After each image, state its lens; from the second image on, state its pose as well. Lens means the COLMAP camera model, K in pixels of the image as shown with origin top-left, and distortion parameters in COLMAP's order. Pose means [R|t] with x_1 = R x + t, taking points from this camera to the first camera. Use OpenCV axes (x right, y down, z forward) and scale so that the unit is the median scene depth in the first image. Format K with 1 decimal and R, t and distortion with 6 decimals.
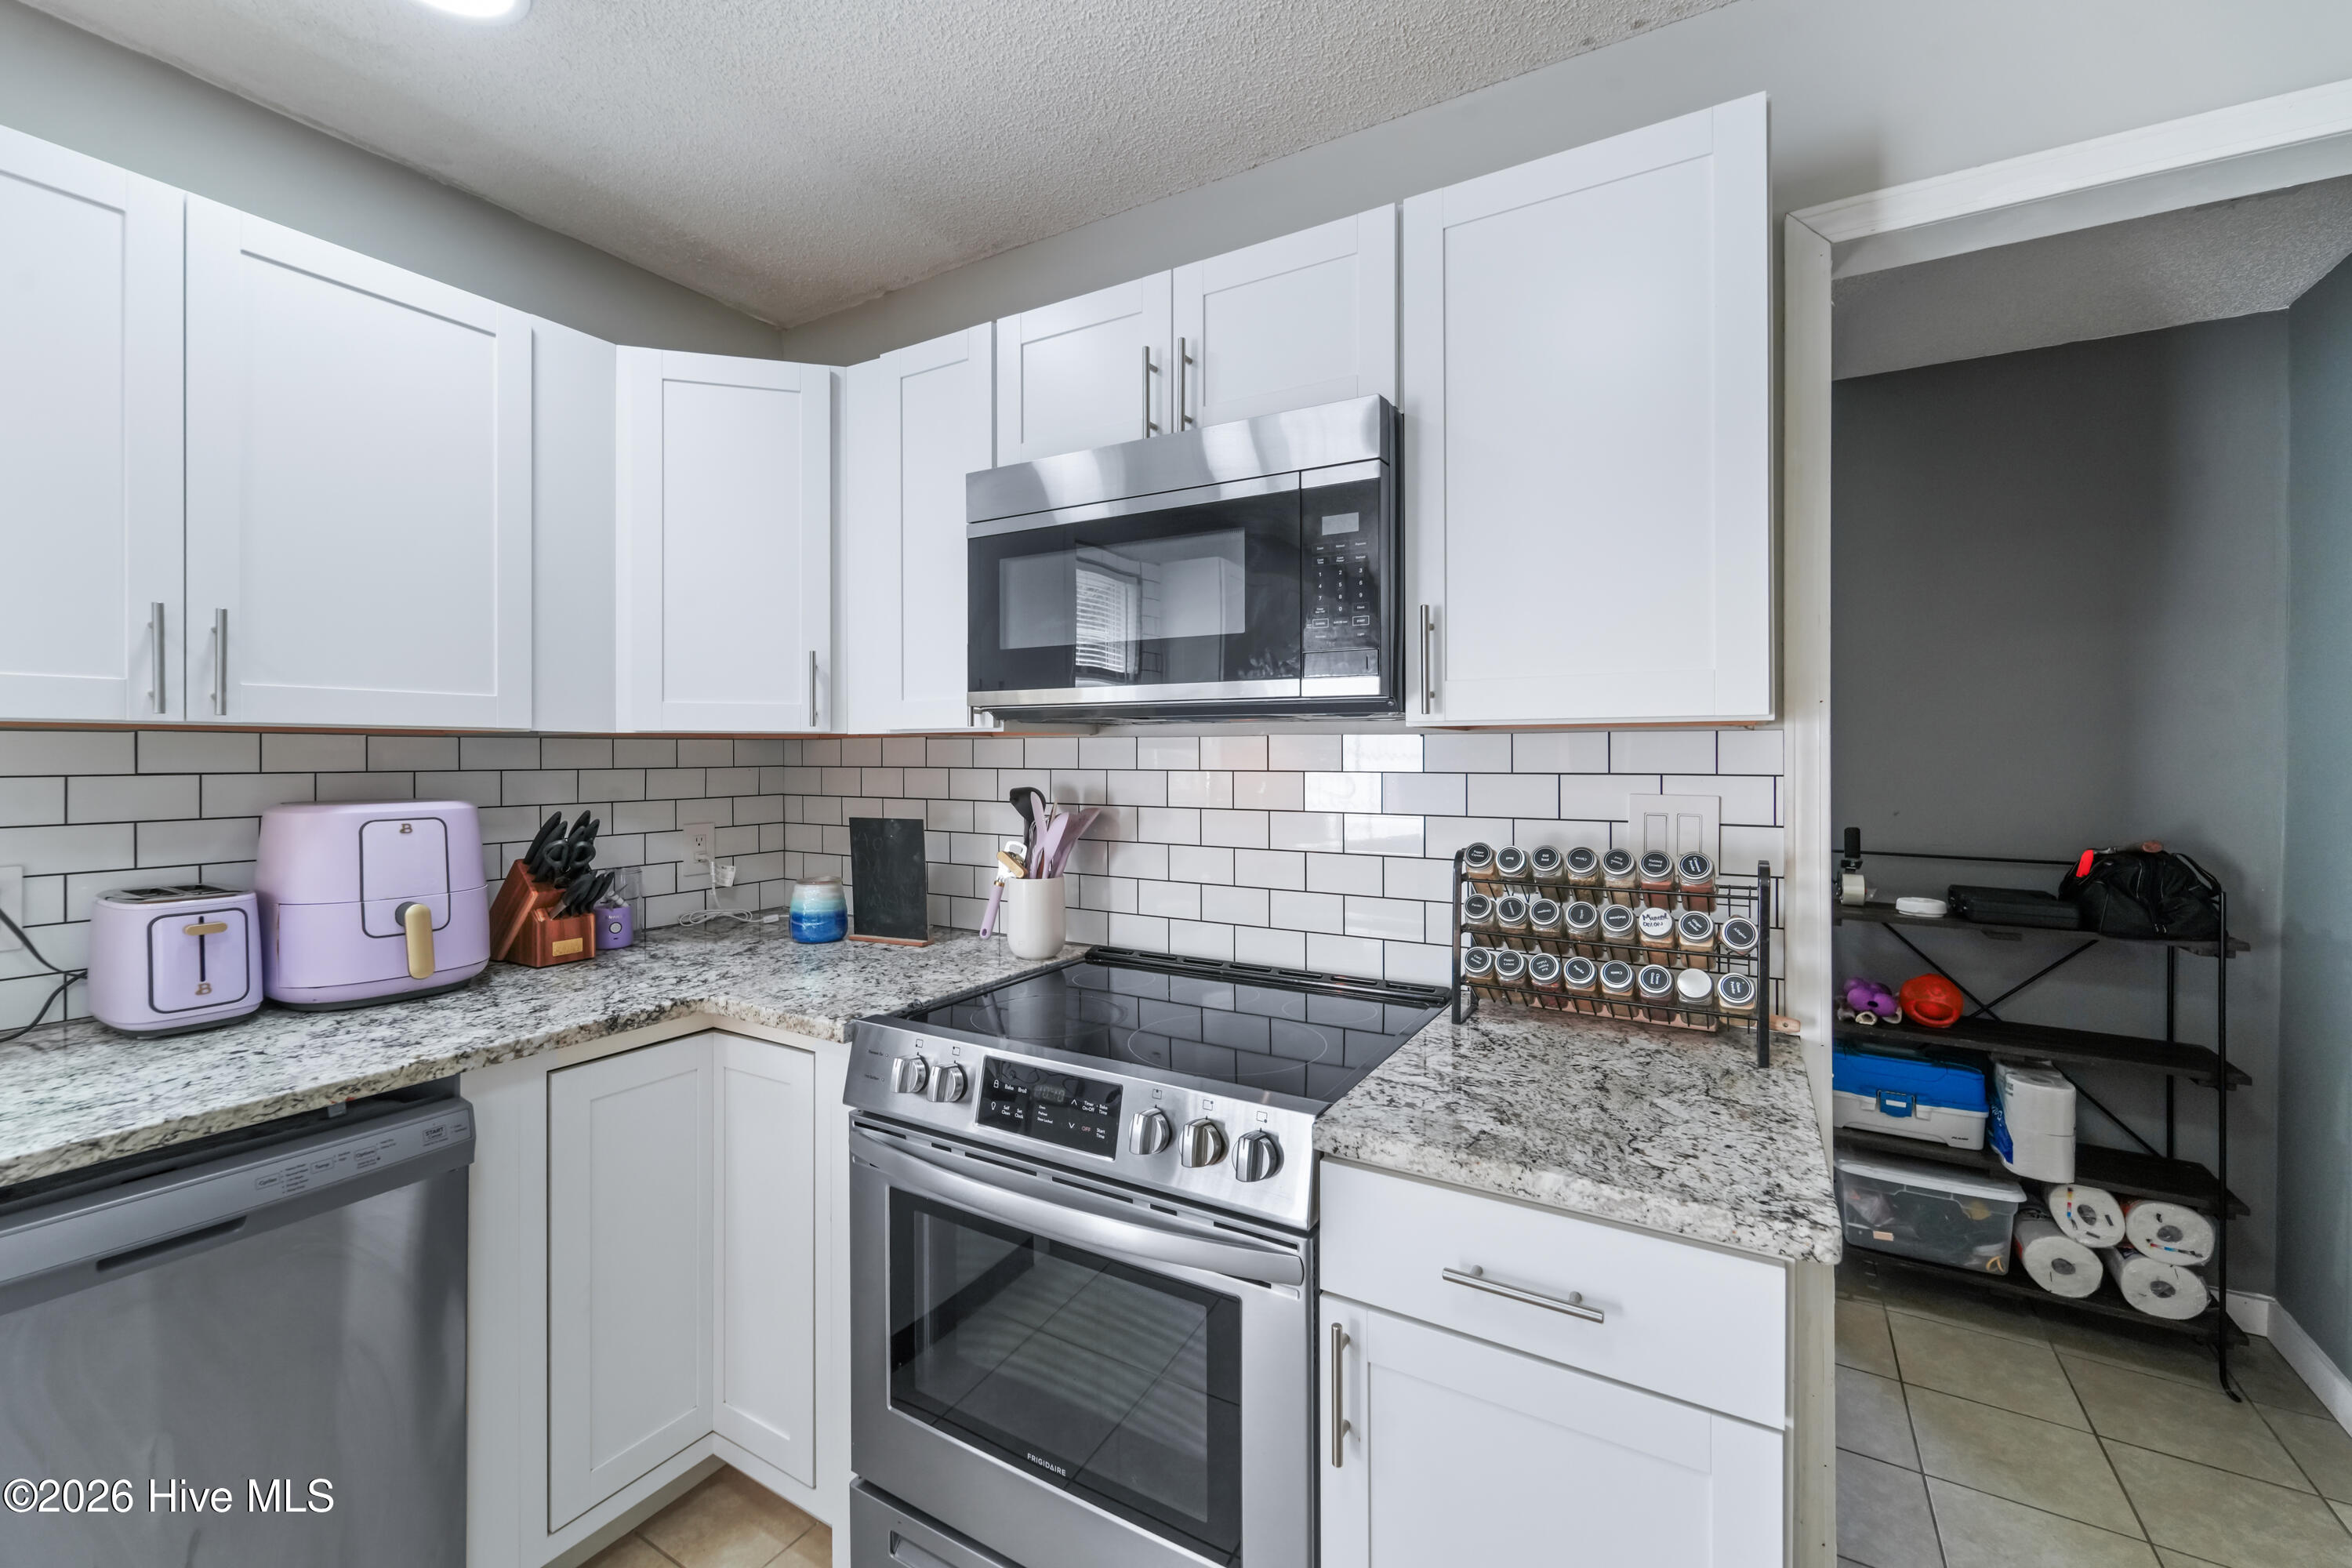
lens RADIAL K [[974.0, 0, 1172.3], [0, 974.0, 762.8], [0, 0, 1]] dist [0.001949, 0.000151]
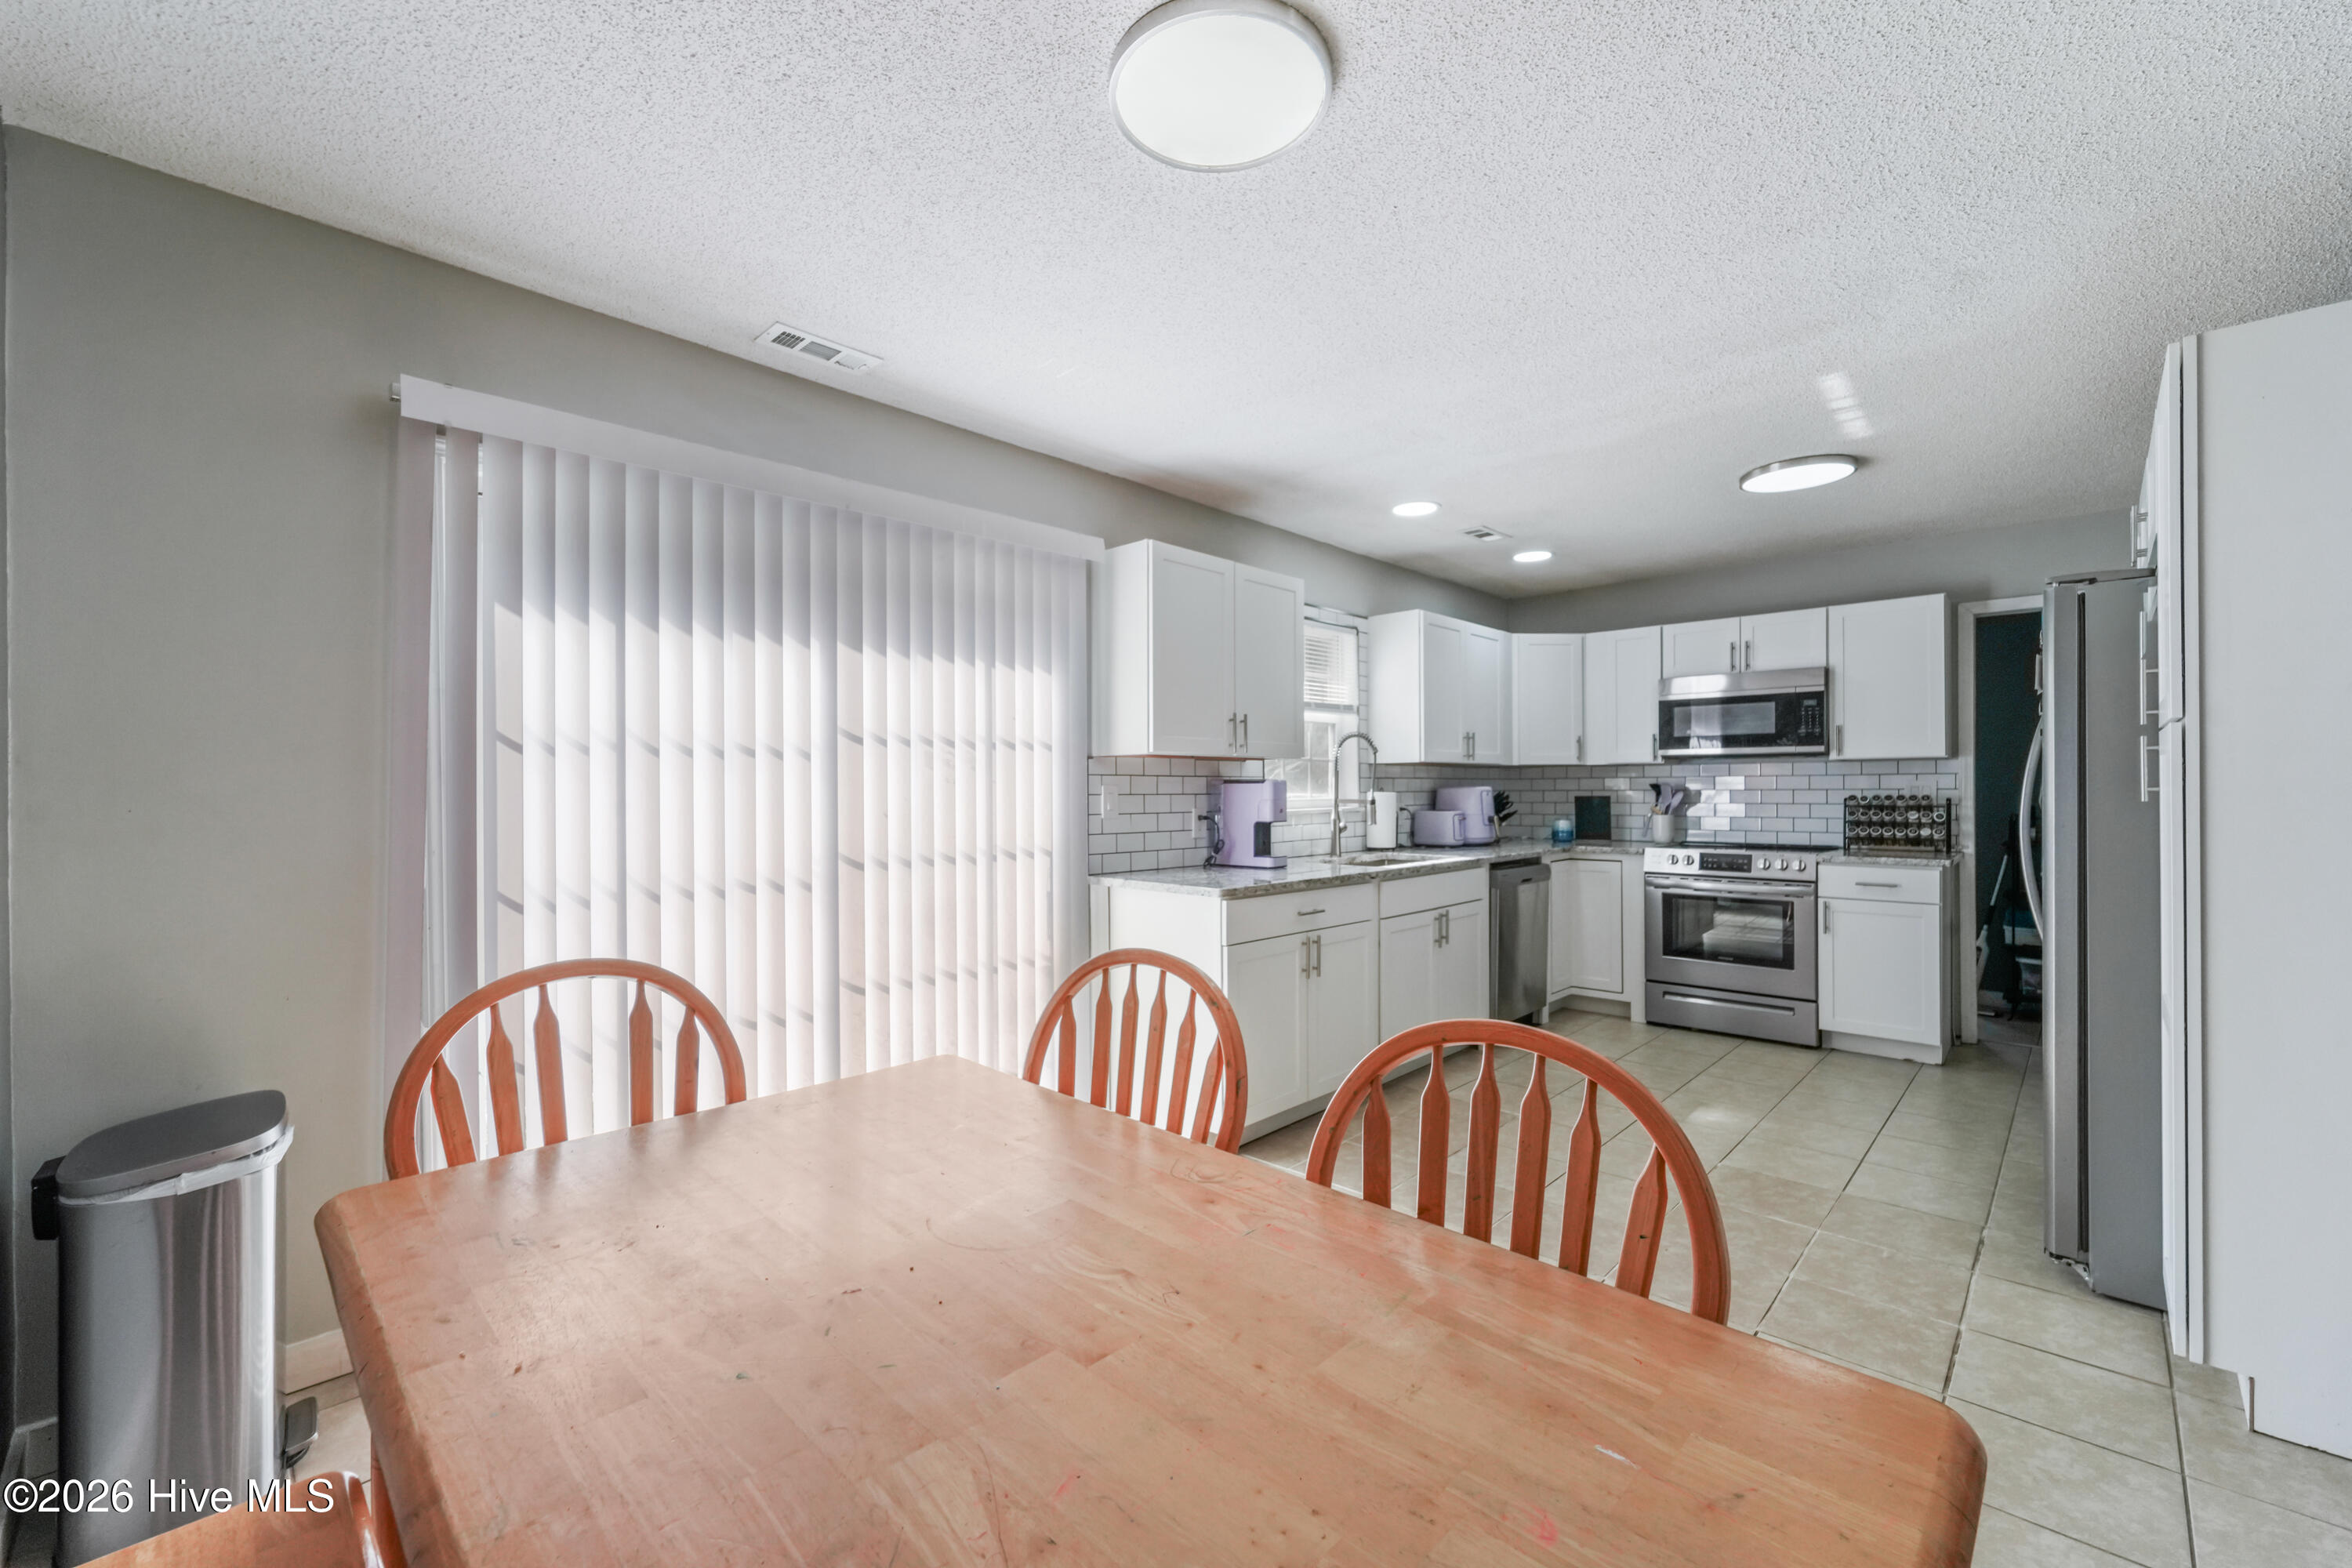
lens RADIAL K [[944.6, 0, 1177.1], [0, 944.6, 800.9], [0, 0, 1]] dist [-0.001312, -0.000262]
pose [[0.973555, -0.002254, -0.228443, -1.201953], [0.002656, 0.999995, 0.001449, 0.092884], [0.228438, -0.002017, 0.973556, -2.677604]]
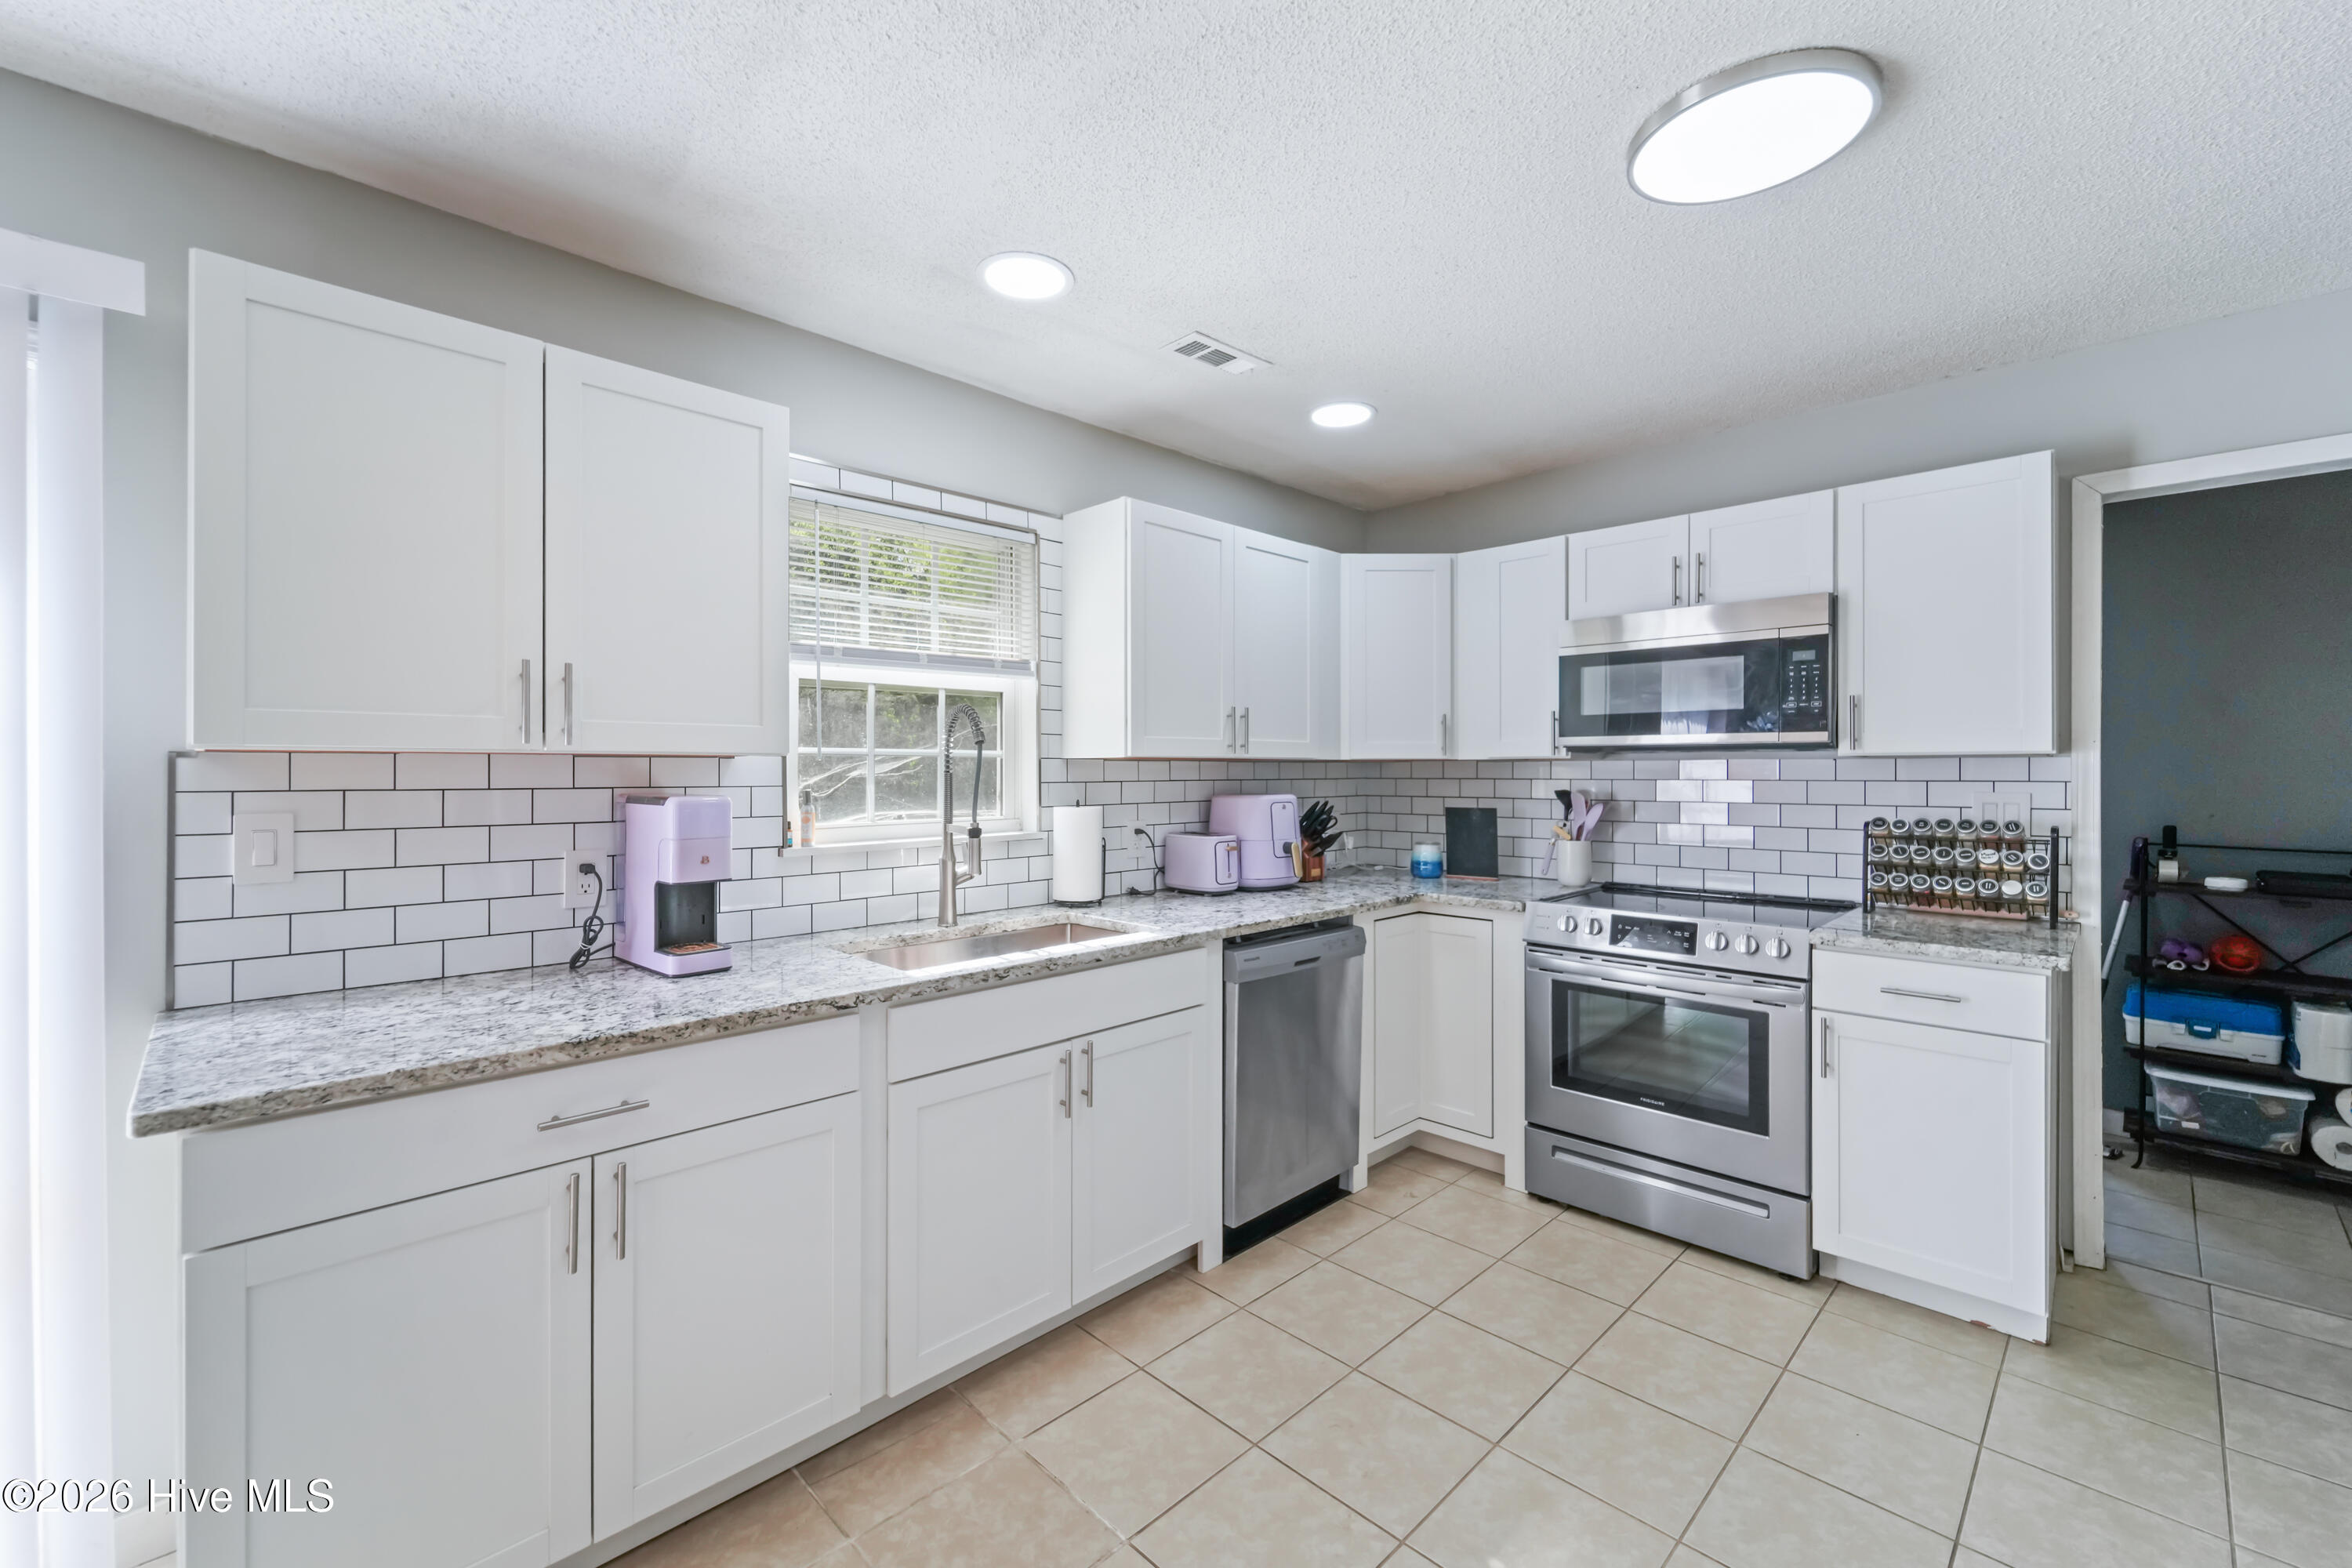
lens RADIAL K [[959.5, 0, 1176.0], [0, 959.5, 784.0], [0, 0, 1]] dist [-0.000867, -0.000218]
pose [[0.968032, 0.001778, -0.250819, -0.549599], [-0.001112, 0.999995, 0.002799, 0.014280], [0.250823, -0.002431, 0.968030, -1.163351]]
